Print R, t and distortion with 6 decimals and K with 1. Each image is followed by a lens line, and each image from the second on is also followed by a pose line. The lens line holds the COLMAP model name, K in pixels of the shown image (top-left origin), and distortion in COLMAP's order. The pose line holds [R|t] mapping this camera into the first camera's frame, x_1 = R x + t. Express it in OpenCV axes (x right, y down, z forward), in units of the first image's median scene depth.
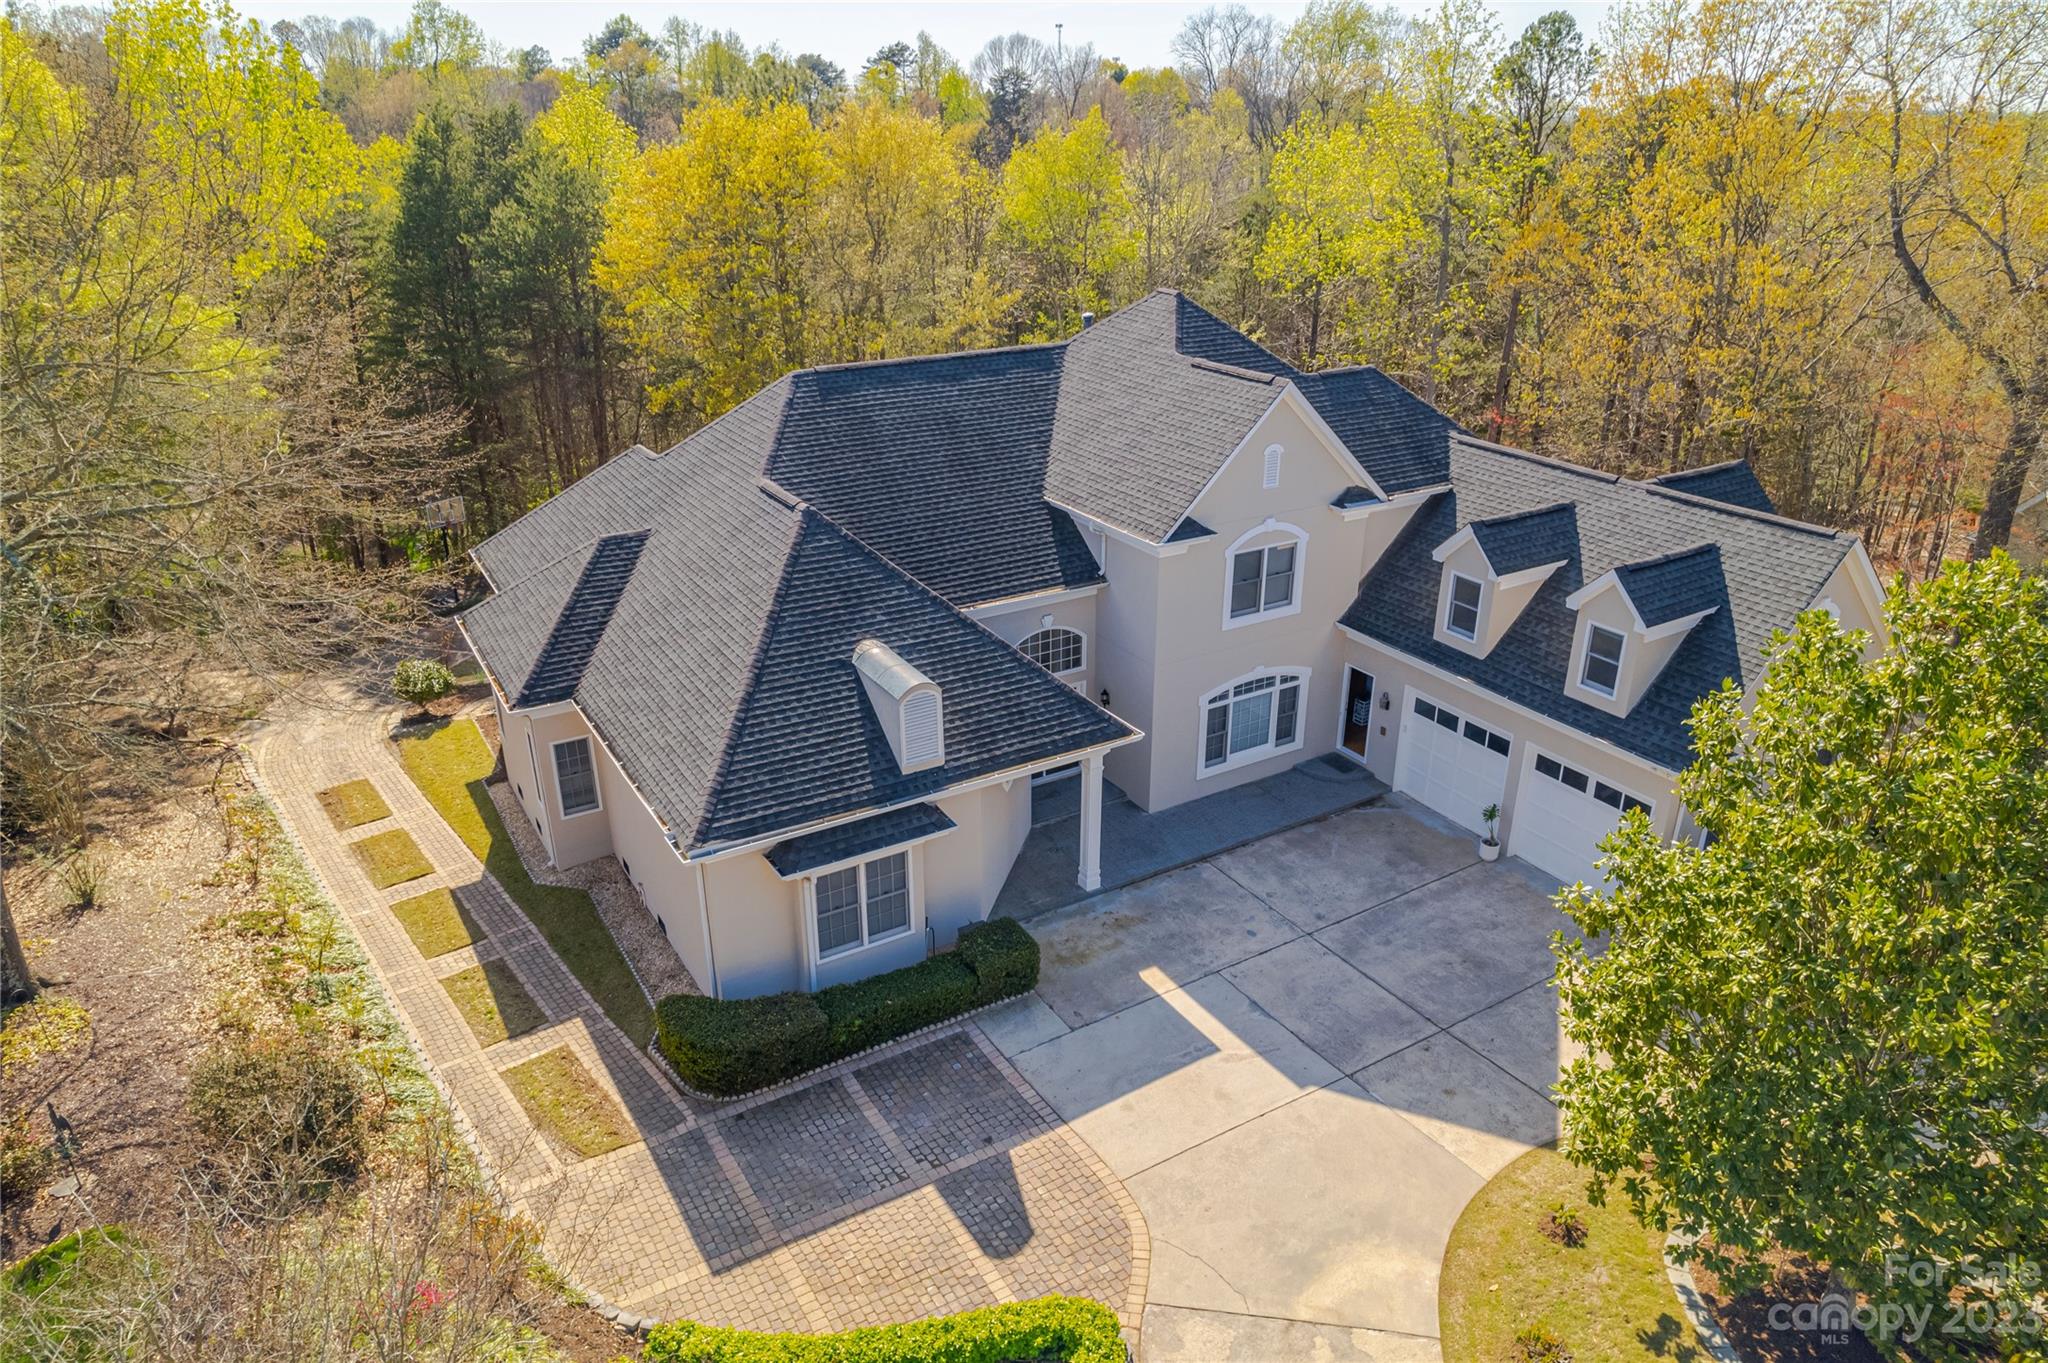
lens RADIAL K [[1319.0, 0, 1029.1], [0, 1319.0, 654.4], [0, 0, 1]] dist [-0.047442, 0.001655]
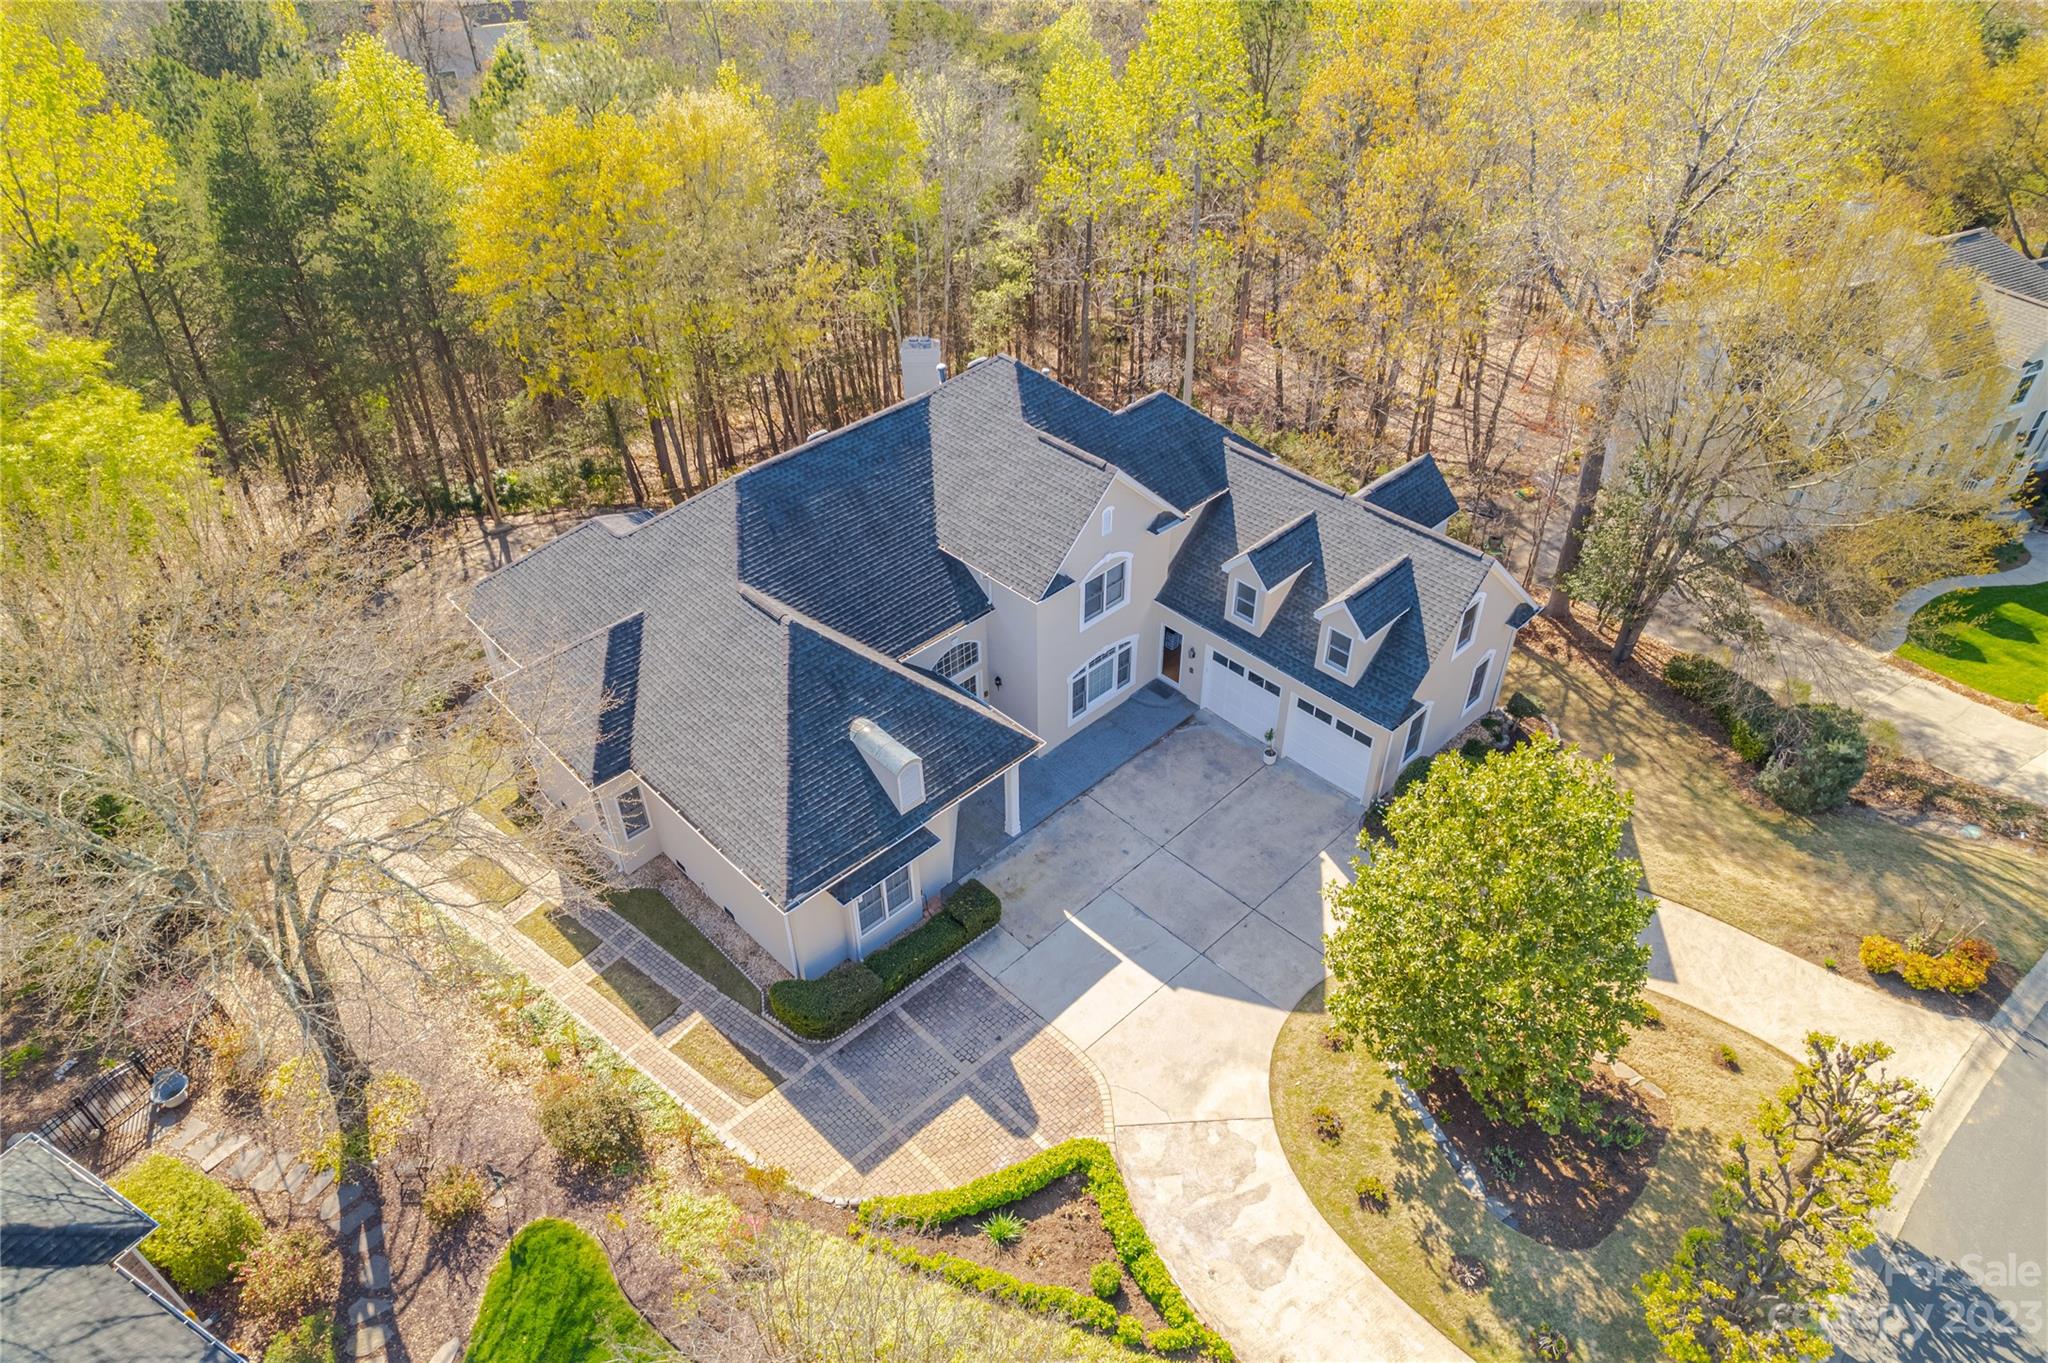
lens RADIAL K [[1319.0, 0, 1029.1], [0, 1319.0, 654.4], [0, 0, 1]] dist [-0.047442, 0.001655]
pose [[0.975718, -0.143638, 0.165356, -0.152814], [0.094709, 0.957397, 0.272802, -0.416479], [-0.197496, -0.250517, 0.947753, -0.349607]]
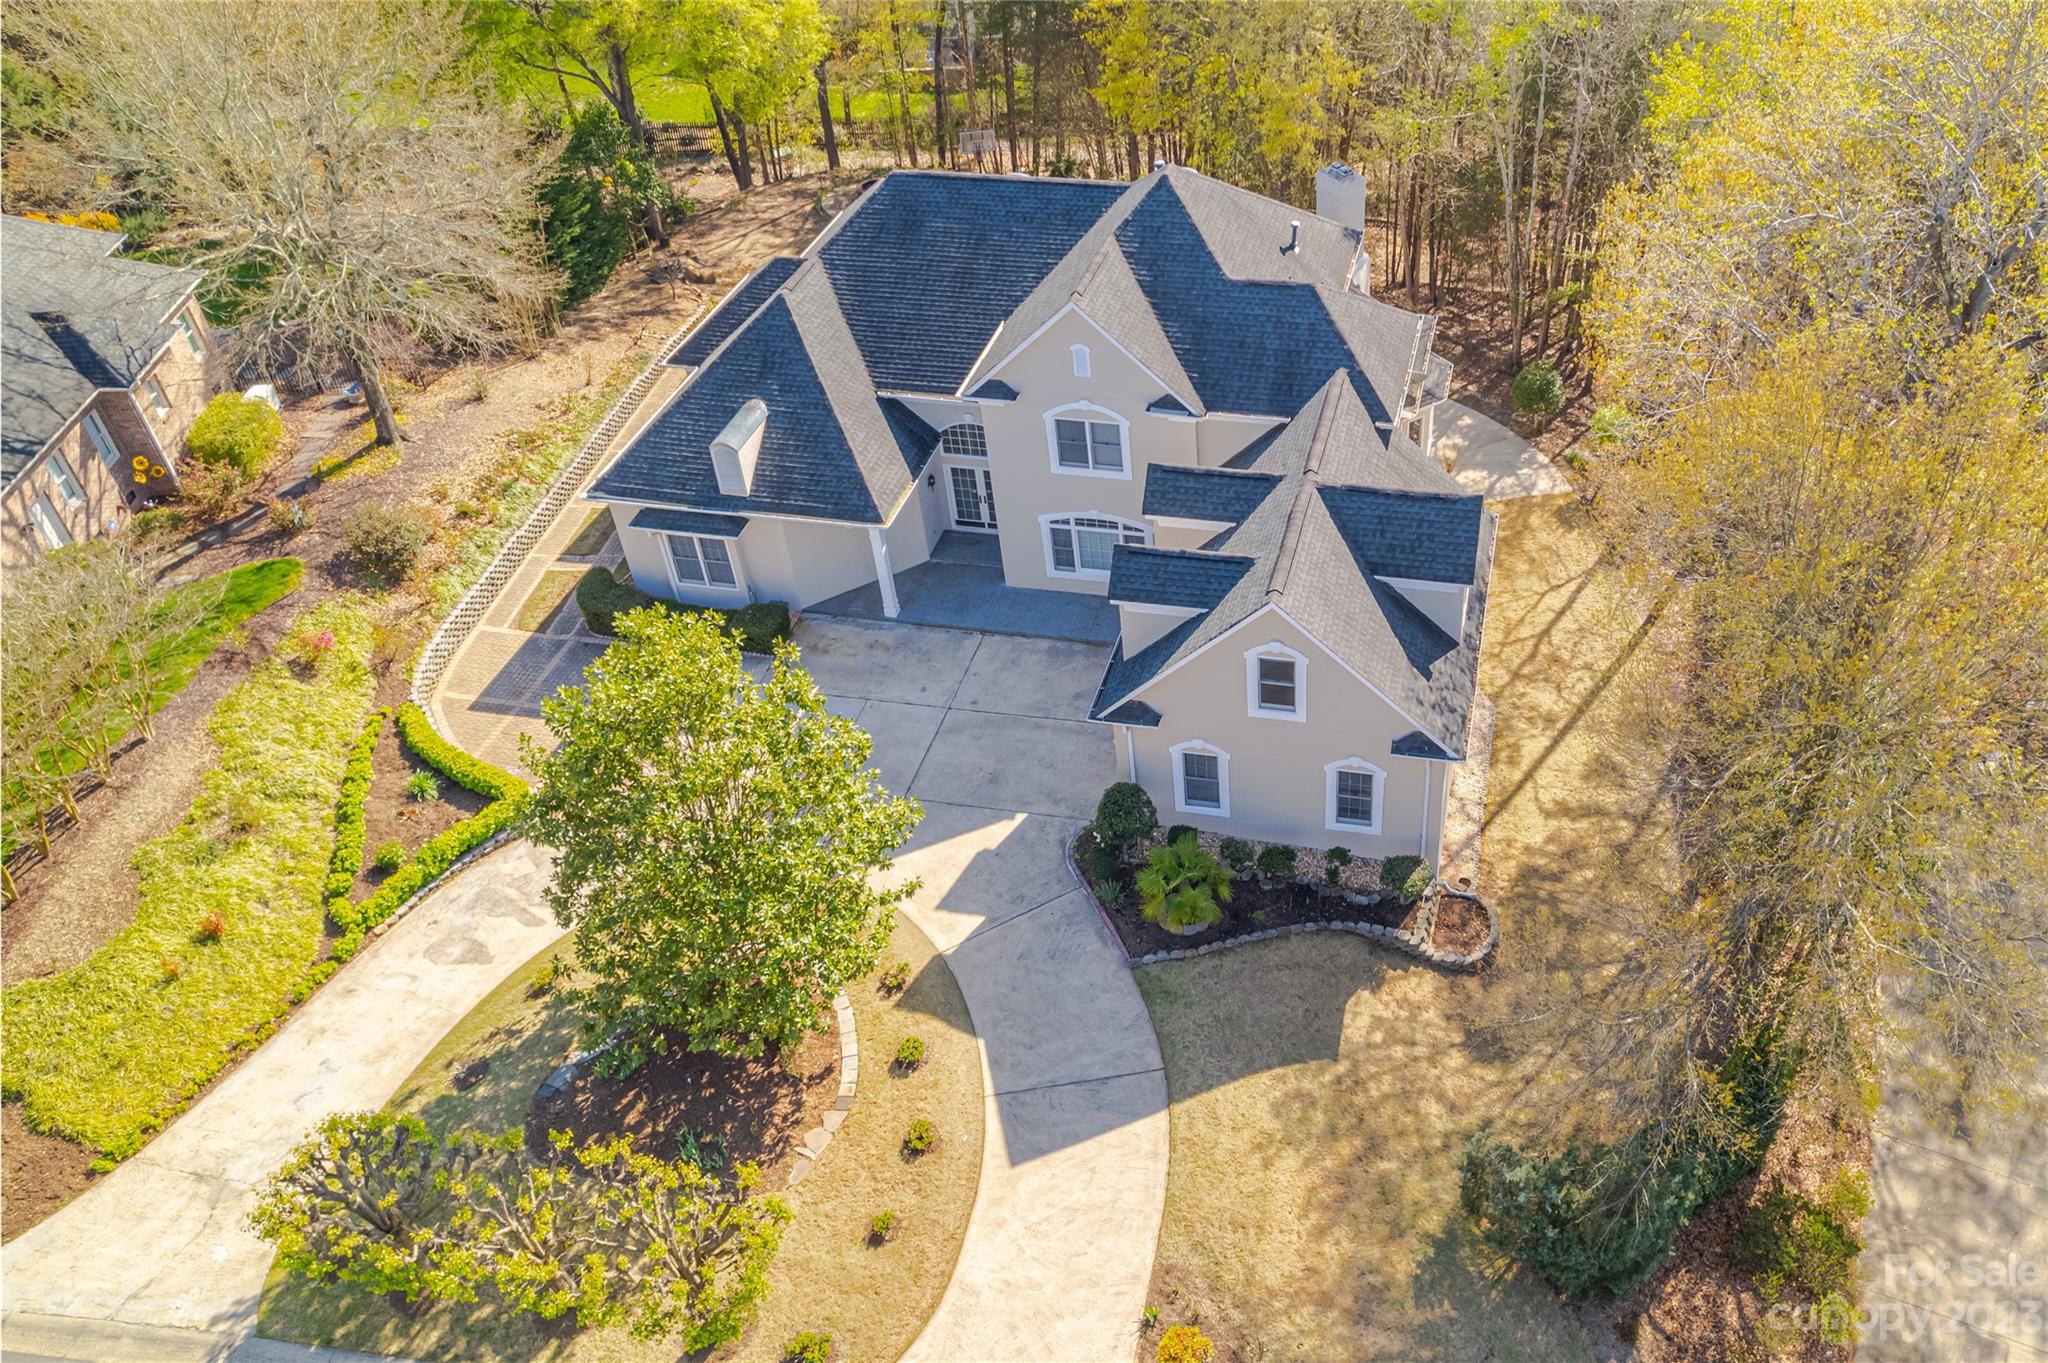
lens RADIAL K [[1594.8, 0, 1273.0], [0, 1594.8, 651.2], [0, 0, 1]] dist [-0.056738, 0.011415]
pose [[0.747806, 0.411579, -0.520950, 1.252723], [-0.240553, 0.899313, 0.365200, -0.504740], [0.618806, -0.147783, 0.771518, -0.054774]]
